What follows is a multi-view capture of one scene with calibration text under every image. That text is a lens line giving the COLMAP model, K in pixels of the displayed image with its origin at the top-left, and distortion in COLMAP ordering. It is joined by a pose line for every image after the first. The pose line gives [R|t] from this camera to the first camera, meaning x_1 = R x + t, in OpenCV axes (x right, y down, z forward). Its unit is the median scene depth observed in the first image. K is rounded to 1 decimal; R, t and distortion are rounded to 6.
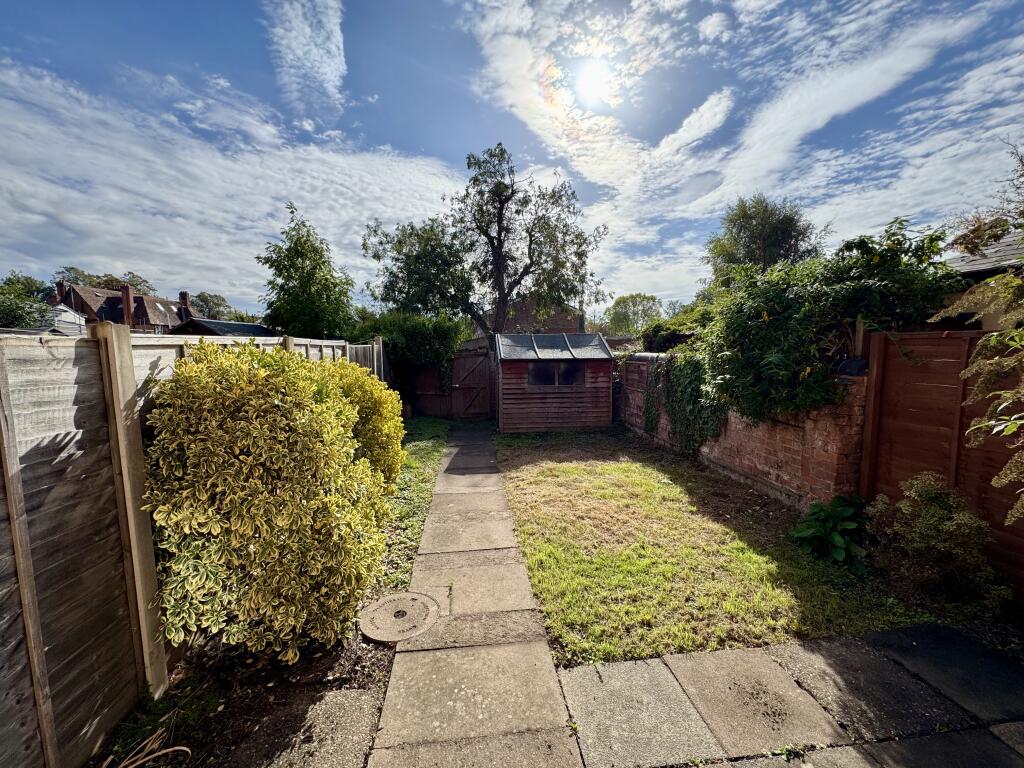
lens RADIAL K [[408.0, 0, 510.4], [0, 408.0, 383.4], [0, 0, 1]] dist [-0.002375, -0.000623]
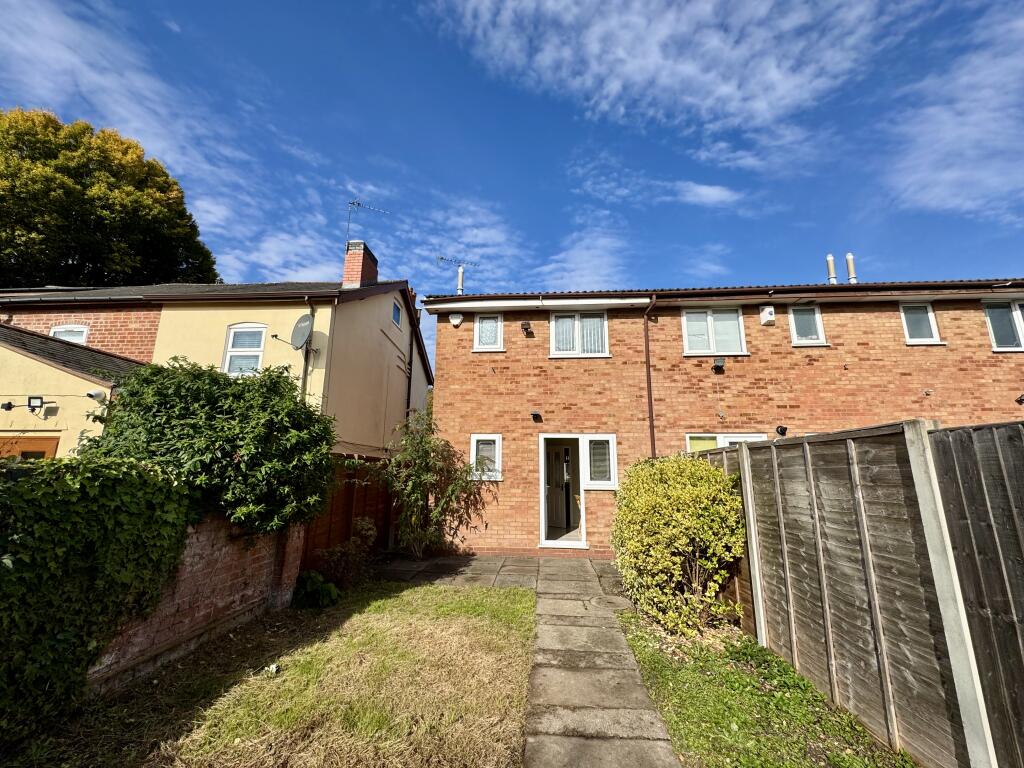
lens RADIAL K [[408.0, 0, 510.4], [0, 408.0, 383.4], [0, 0, 1]] dist [-0.002375, -0.000623]
pose [[-0.984213, 0.042252, 0.171871, -0.033583], [0.020396, 0.991694, -0.126996, -0.035921], [-0.175809, -0.121485, -0.976899, 0.551581]]
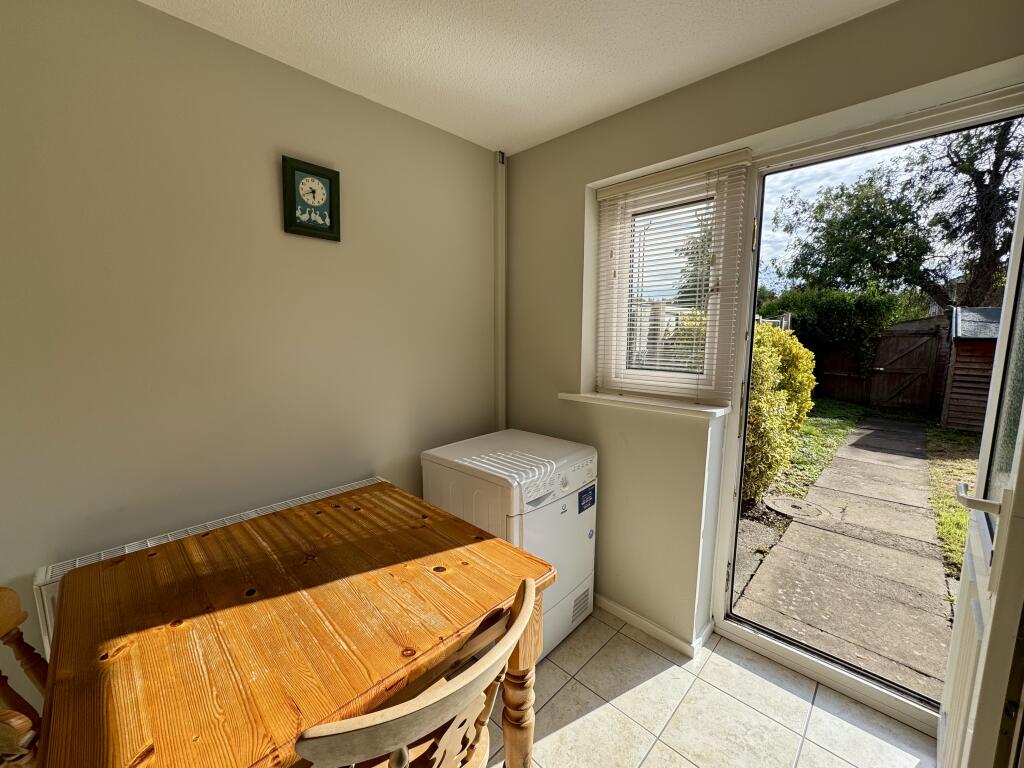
lens RADIAL K [[408.0, 0, 510.4], [0, 408.0, 383.4], [0, 0, 1]] dist [-0.002375, -0.000623]
pose [[0.636973, 0.111093, -0.762840, 0.021055], [-0.078679, 0.993763, 0.079026, 0.020099], [0.766861, 0.009682, 0.641740, -0.112007]]
